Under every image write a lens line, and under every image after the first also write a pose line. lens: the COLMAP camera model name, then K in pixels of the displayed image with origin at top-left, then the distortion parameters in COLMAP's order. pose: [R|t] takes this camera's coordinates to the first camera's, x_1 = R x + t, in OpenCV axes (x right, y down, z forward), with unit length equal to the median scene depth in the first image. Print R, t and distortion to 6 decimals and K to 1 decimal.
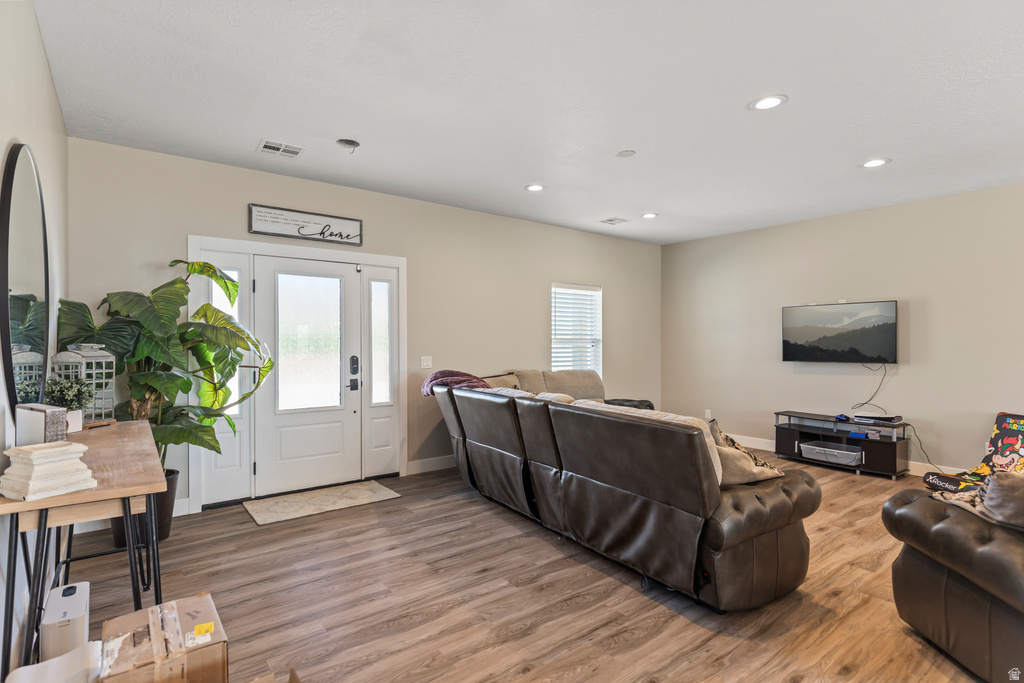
lens RADIAL K [[517.8, 0, 513.7], [0, 517.8, 344.4], [0, 0, 1]] dist [0.004776, 0.001534]
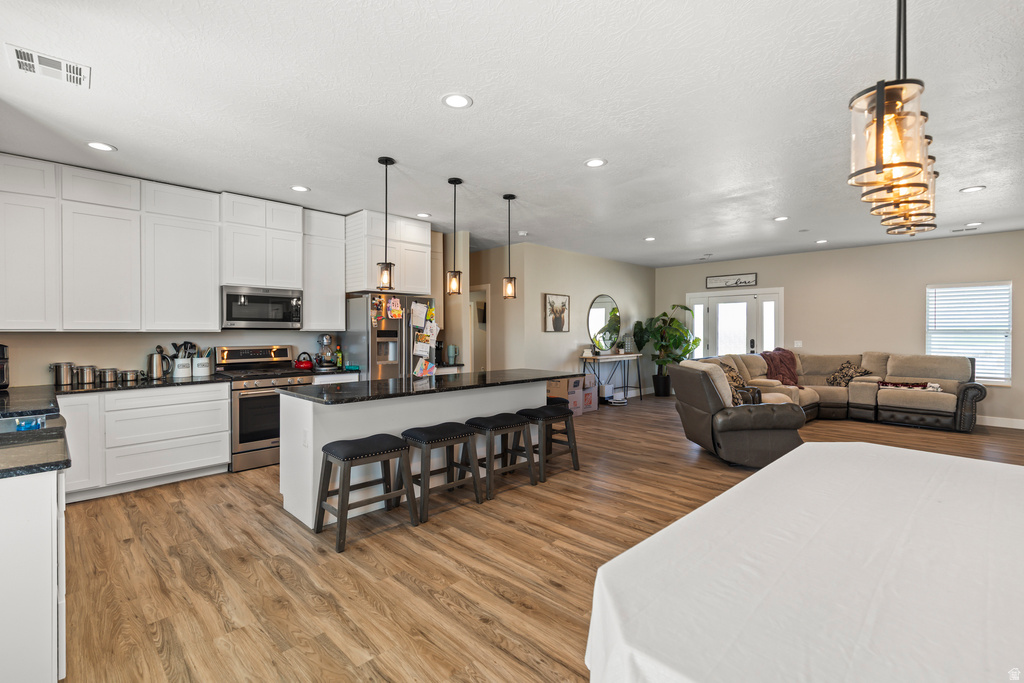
lens RADIAL K [[465.9, 0, 514.5], [0, 465.9, 336.2], [0, 0, 1]] dist [0.007460, -0.000917]
pose [[0.141964, 0.007317, -0.989845, 1.377869], [-0.004898, 0.999966, 0.006689, 0.001465], [0.989860, 0.003898, 0.141995, -0.197970]]
